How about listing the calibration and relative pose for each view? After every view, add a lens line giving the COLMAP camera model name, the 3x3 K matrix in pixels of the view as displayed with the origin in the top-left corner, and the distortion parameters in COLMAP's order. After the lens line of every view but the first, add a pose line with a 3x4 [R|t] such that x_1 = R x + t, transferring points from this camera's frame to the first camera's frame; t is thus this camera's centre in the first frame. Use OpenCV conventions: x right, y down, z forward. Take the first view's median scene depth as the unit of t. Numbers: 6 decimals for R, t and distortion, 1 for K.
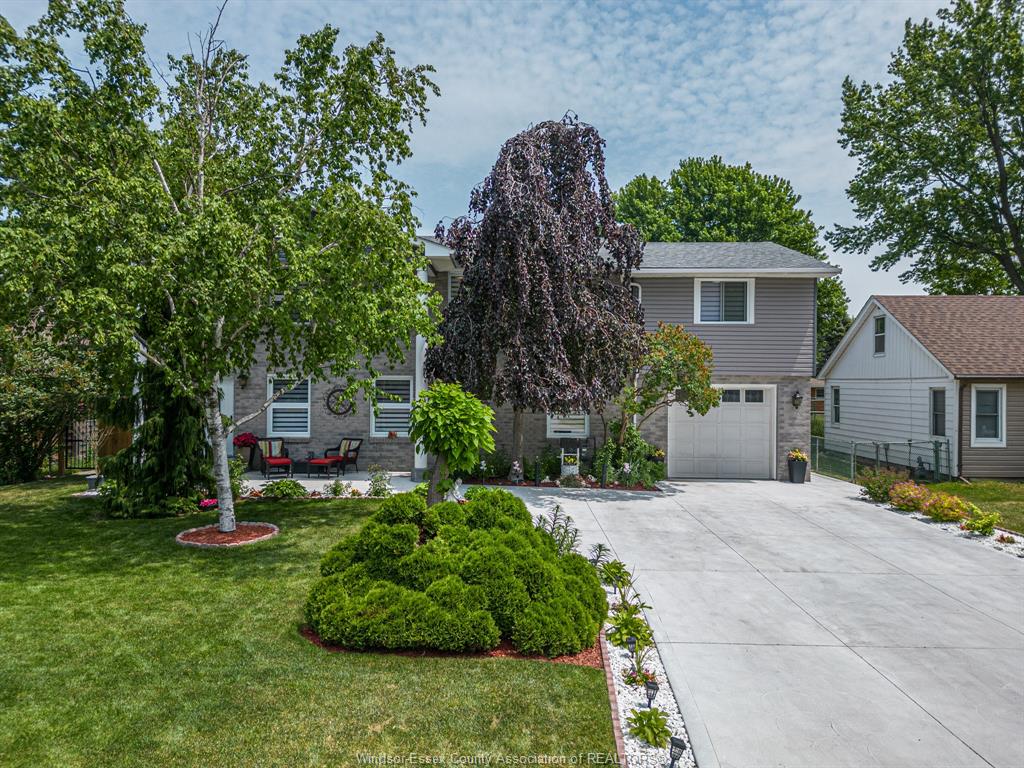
lens RADIAL K [[720.6, 0, 515.4], [0, 720.6, 386.2], [0, 0, 1]] dist [0.025582, -0.012906]
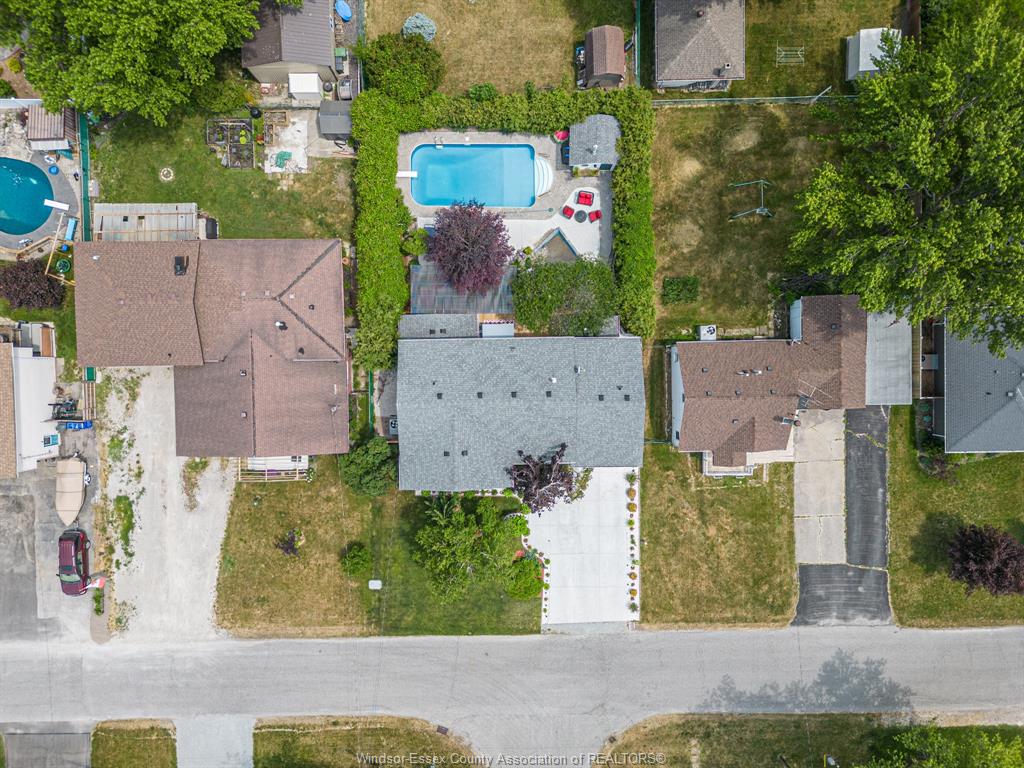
lens RADIAL K [[720.6, 0, 509.7], [0, 720.6, 378.4], [0, 0, 1]] dist [0.025582, -0.012906]
pose [[0.999919, -0.010984, 0.006495, -0.105041], [-0.006585, -0.008178, 0.999945, -2.958633], [-0.010931, -0.999906, -0.008250, 1.325158]]
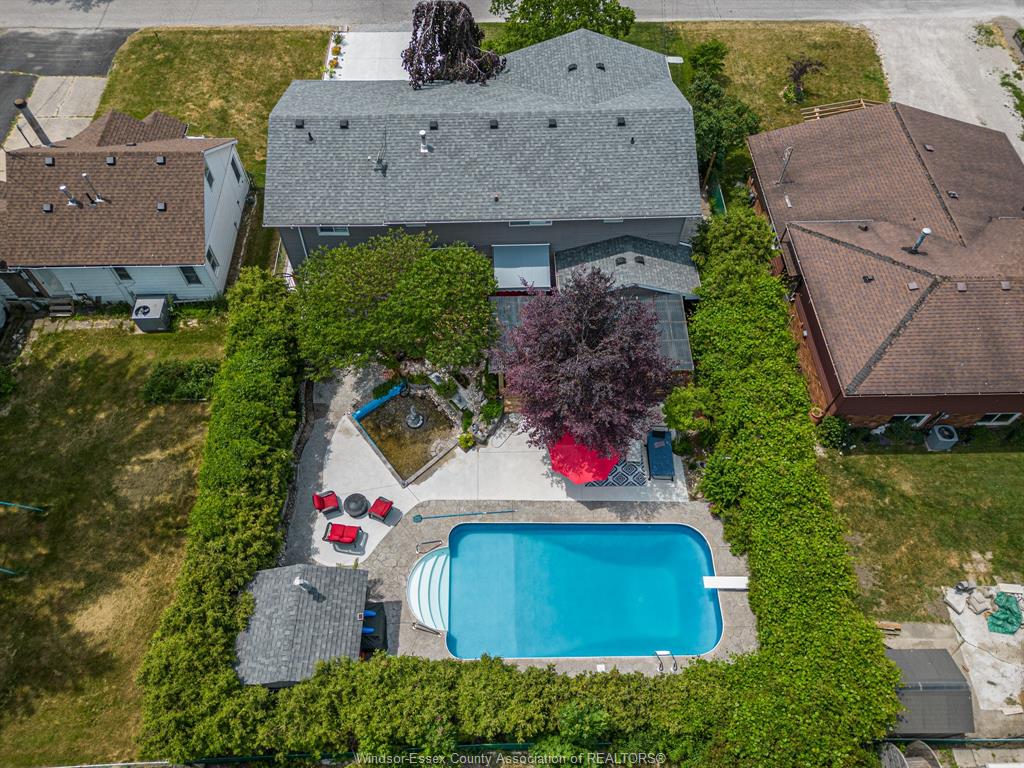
lens RADIAL K [[720.6, 0, 511.8], [0, 720.6, 388.0], [0, 0, 1]] dist [0.025582, -0.012906]
pose [[-0.999584, 0.012918, -0.025805, -0.061528], [-0.014949, 0.533088, 0.845928, -1.290222], [0.024684, 0.845961, -0.532673, 2.580223]]
